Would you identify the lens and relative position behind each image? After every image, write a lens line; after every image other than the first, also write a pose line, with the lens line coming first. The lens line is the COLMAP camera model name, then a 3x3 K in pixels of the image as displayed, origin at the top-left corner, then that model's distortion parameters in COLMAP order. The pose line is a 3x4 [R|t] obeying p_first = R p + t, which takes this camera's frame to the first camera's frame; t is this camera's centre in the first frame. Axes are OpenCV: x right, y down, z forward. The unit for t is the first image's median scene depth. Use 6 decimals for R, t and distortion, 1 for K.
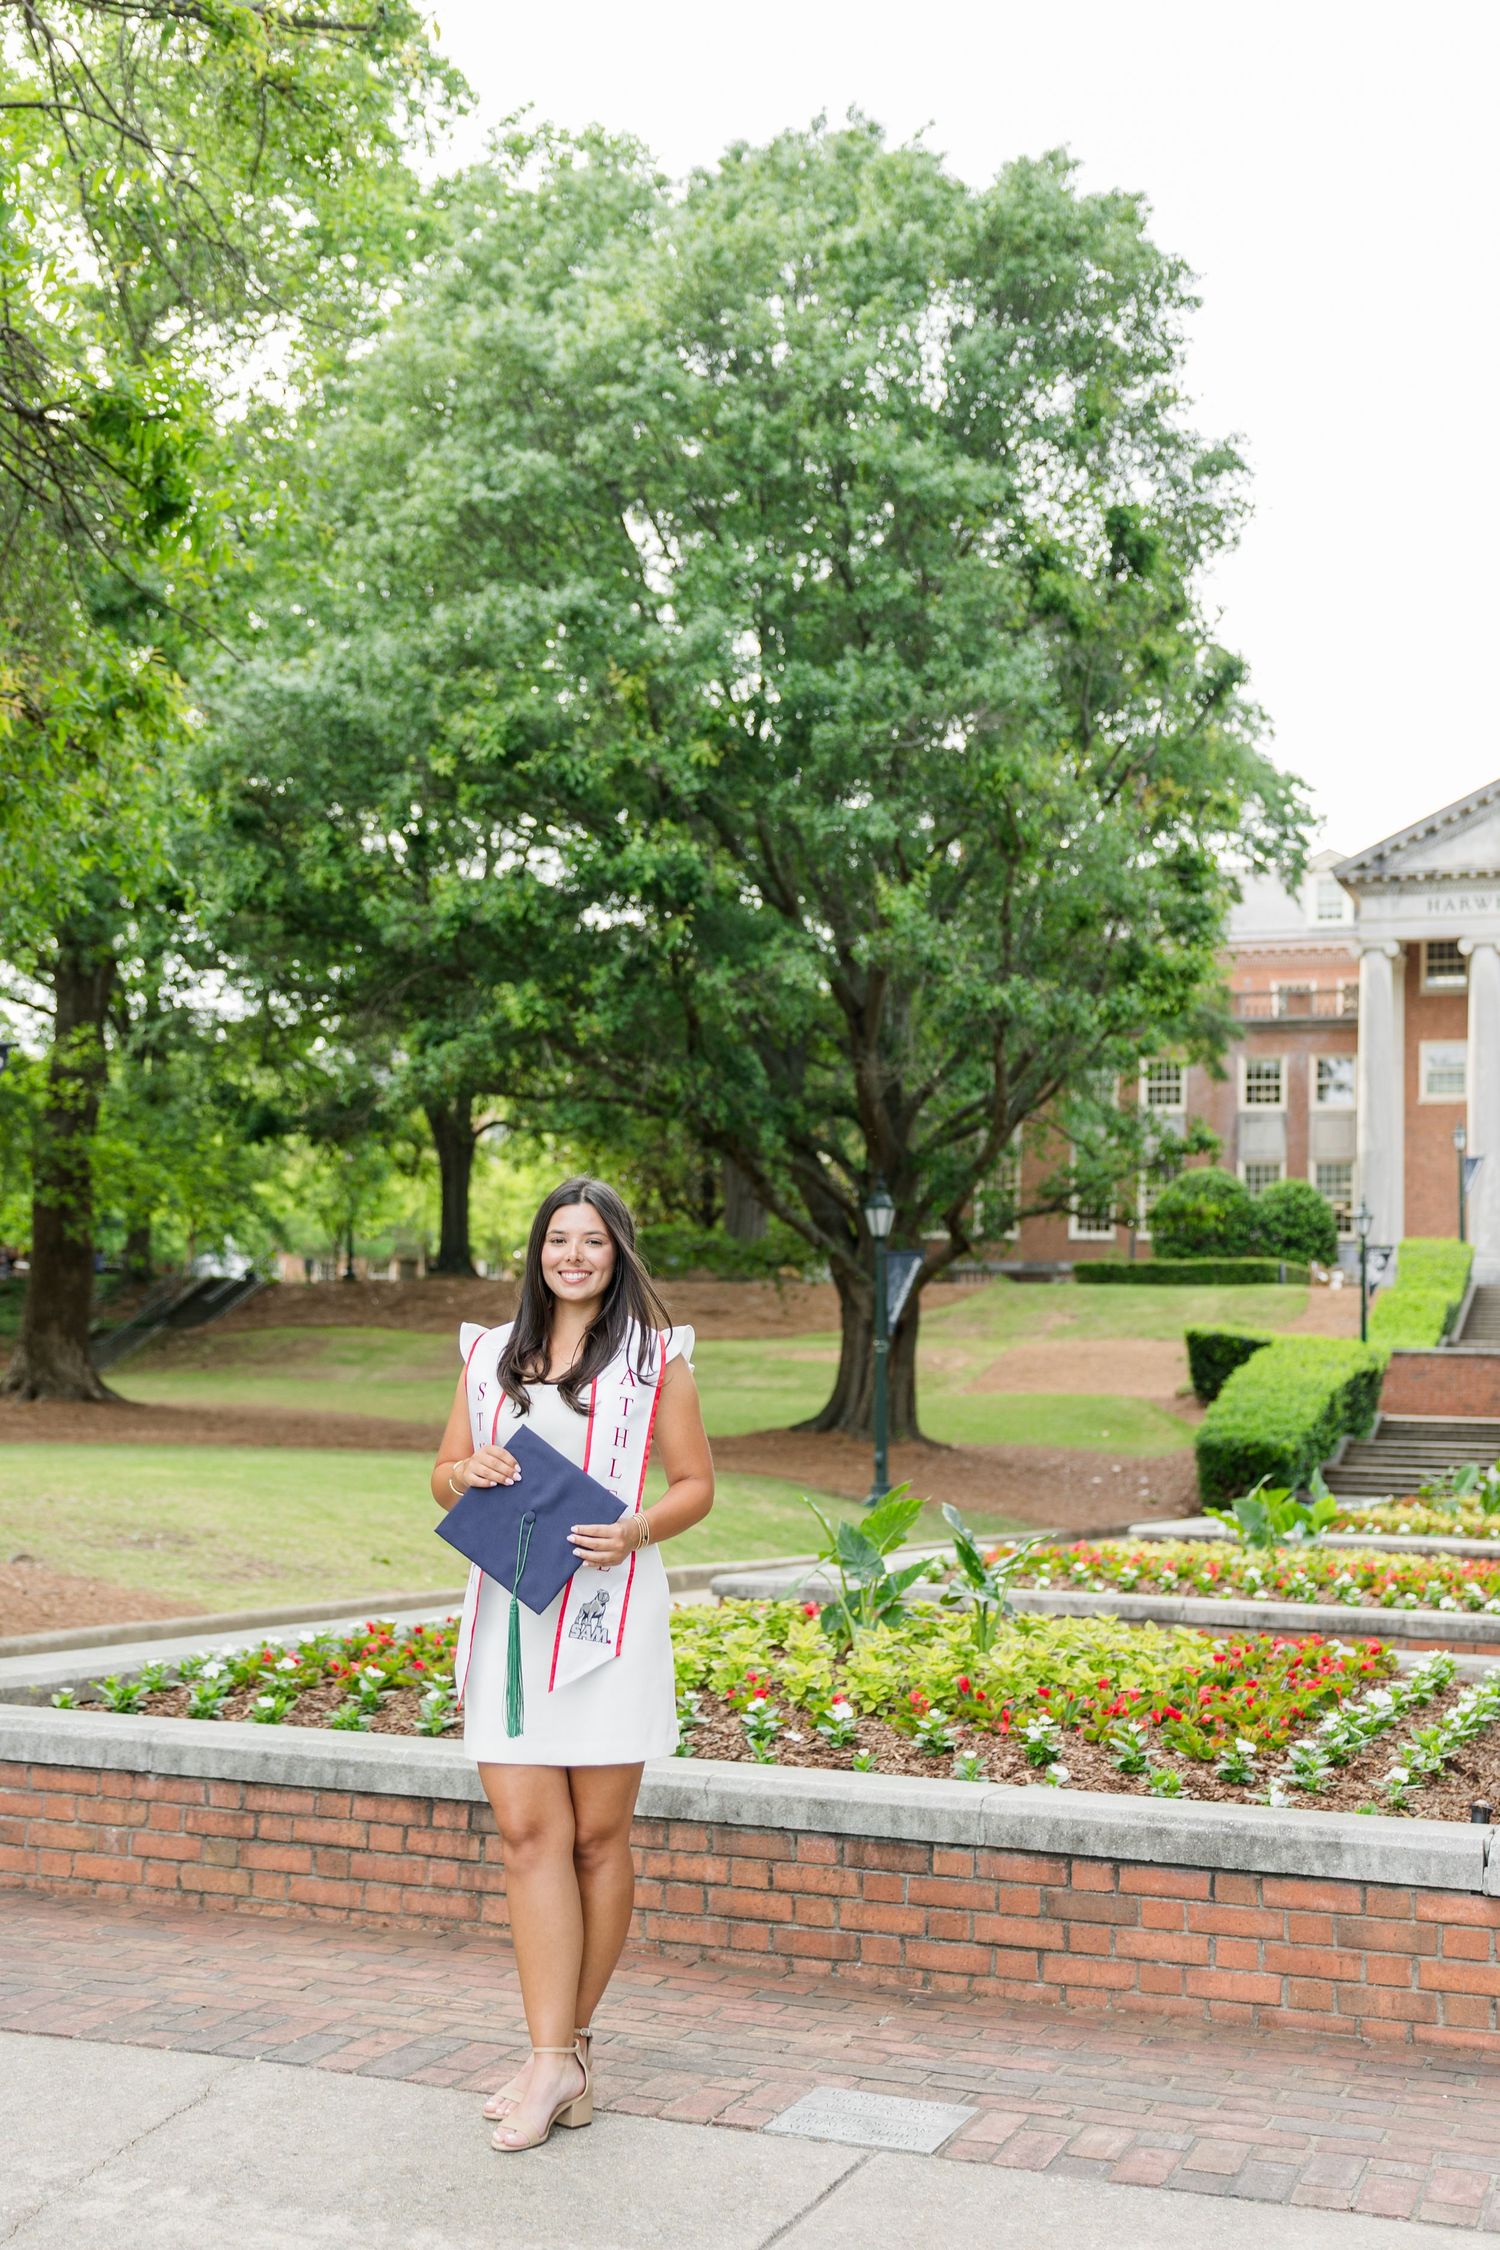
lens RADIAL K [[2616.5, 0, 749.9], [0, 2616.5, 1129.6], [0, 0, 1]] dist [-0.012559, 0.000000]
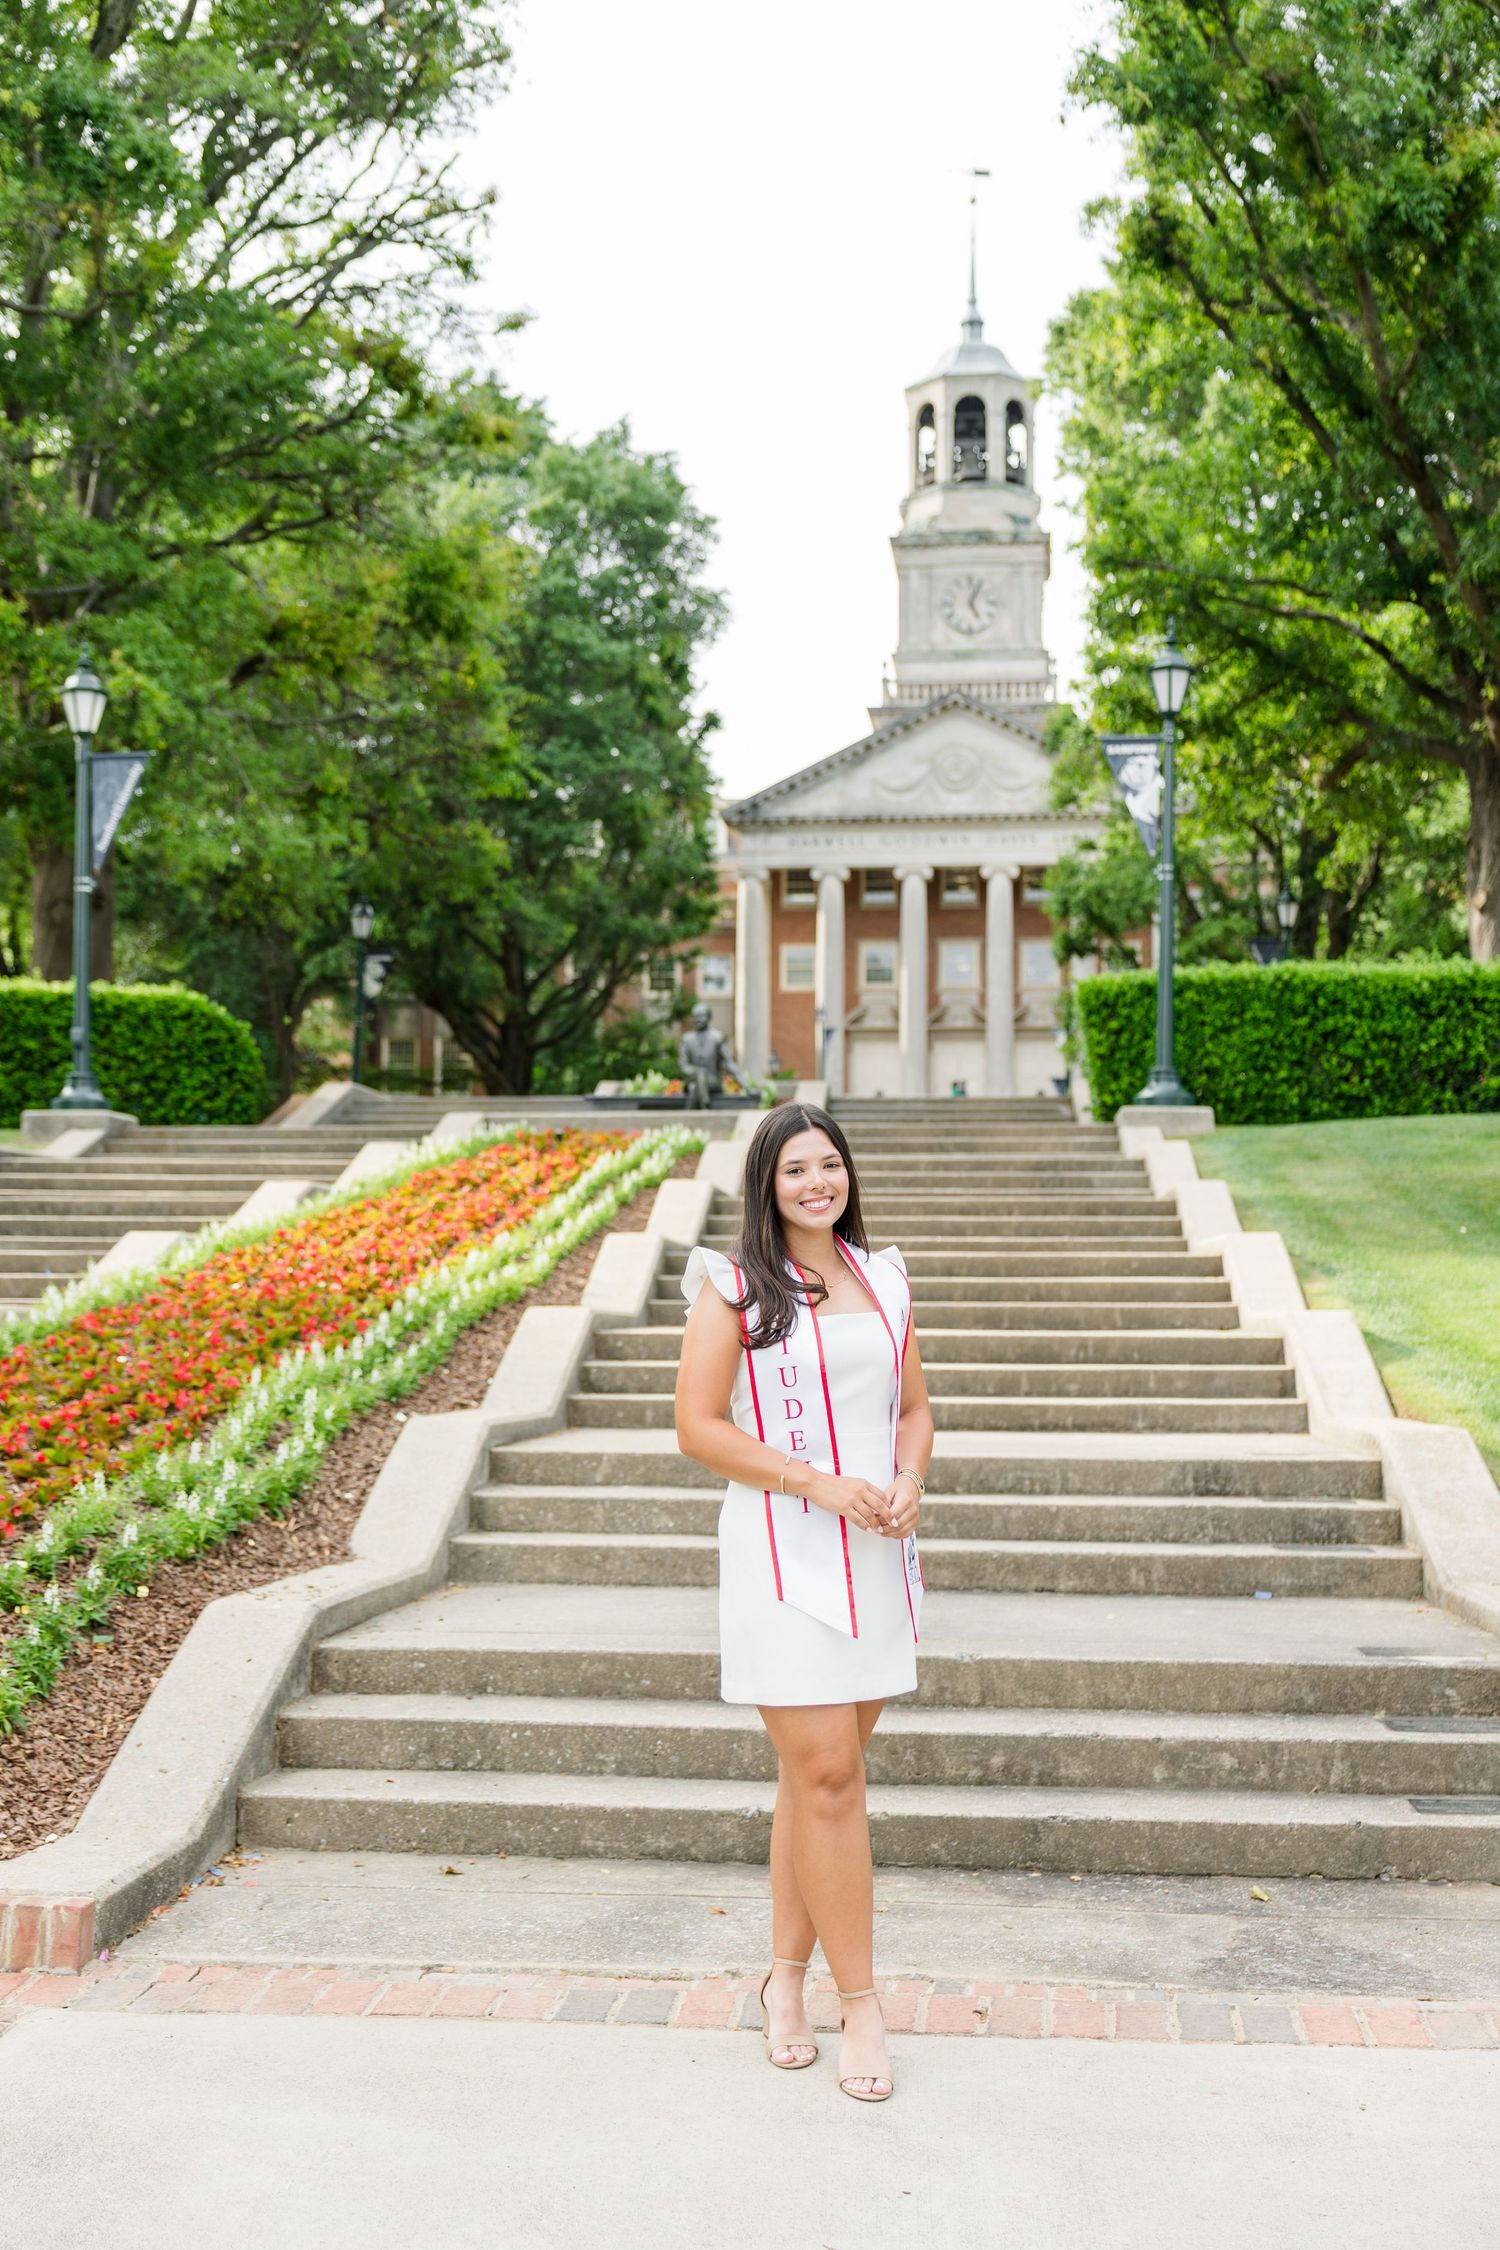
lens RADIAL K [[2674.3, 0, 753.5], [0, 2674.3, 1124.6], [0, 0, 1]] dist [-0.027819, 0.000000]
pose [[0.965718, -0.007254, 0.259492, -0.112542], [-0.002363, 0.999322, 0.036730, 0.007869], [-0.259583, -0.036084, 0.965046, -0.313688]]
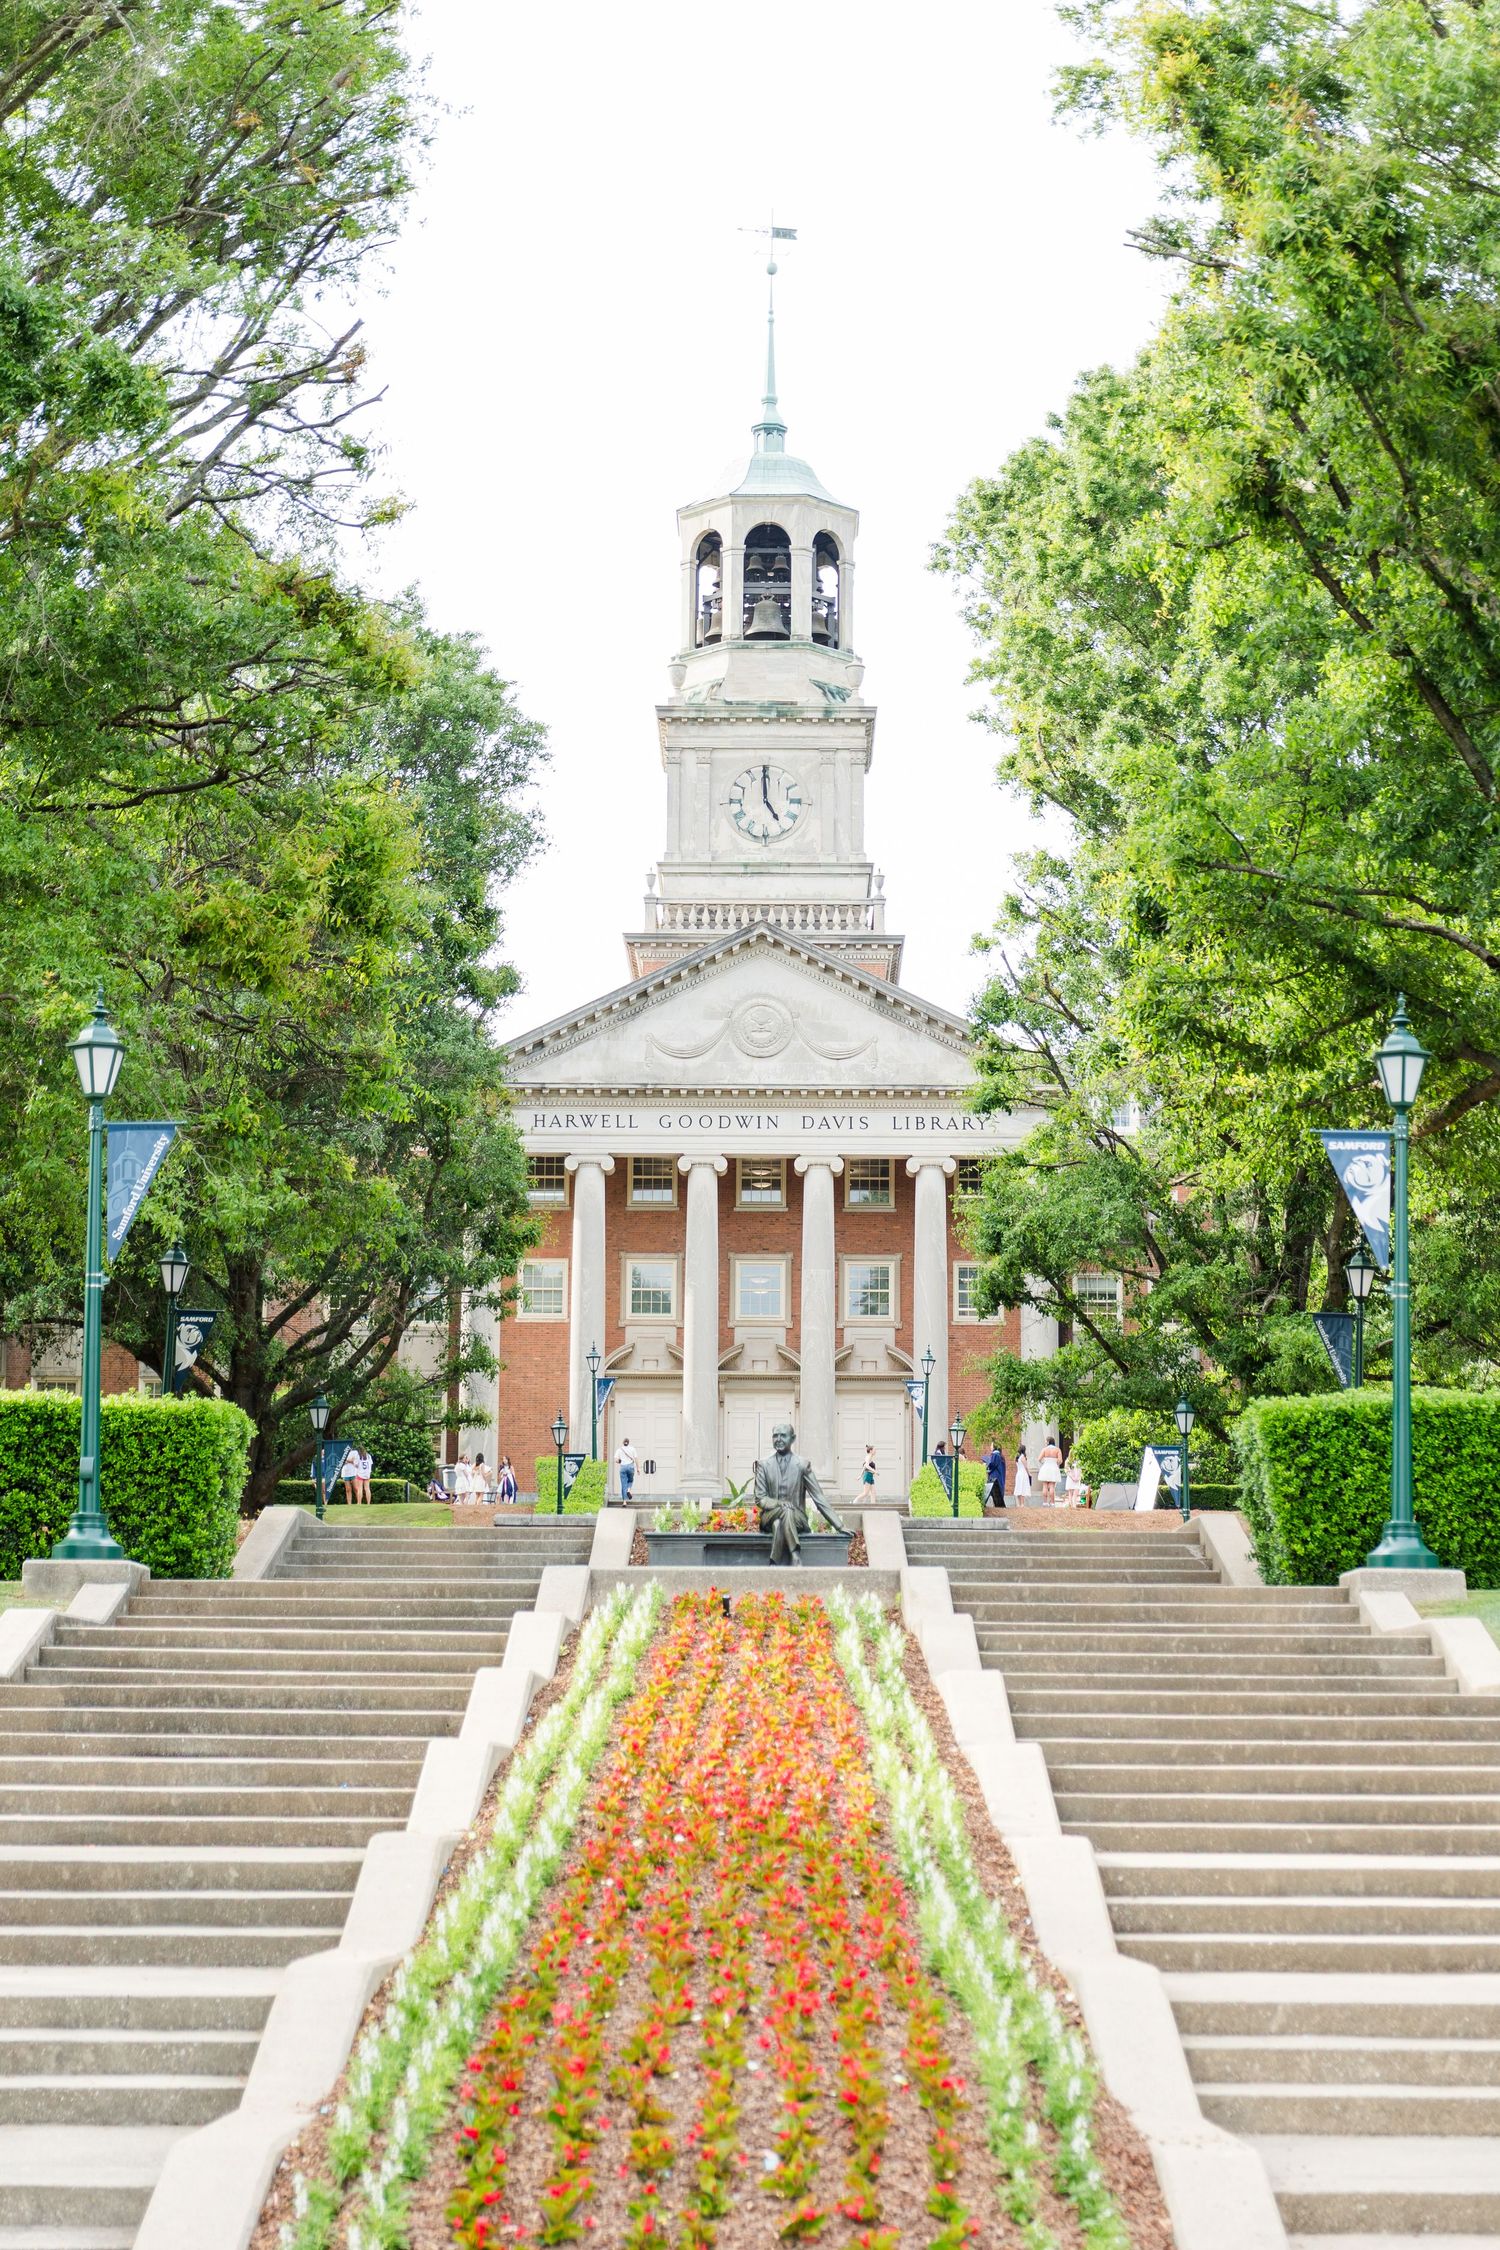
lens RADIAL K [[3771.7, 0, 746.4], [0, 3771.7, 1122.7], [0, 0, 1]] dist [-0.028987, 0.000000]
pose [[0.933834, 0.035355, 0.355955, -0.170261], [-0.015041, 0.998104, -0.059677, -0.001767], [-0.357390, 0.050374, 0.932596, -0.347326]]
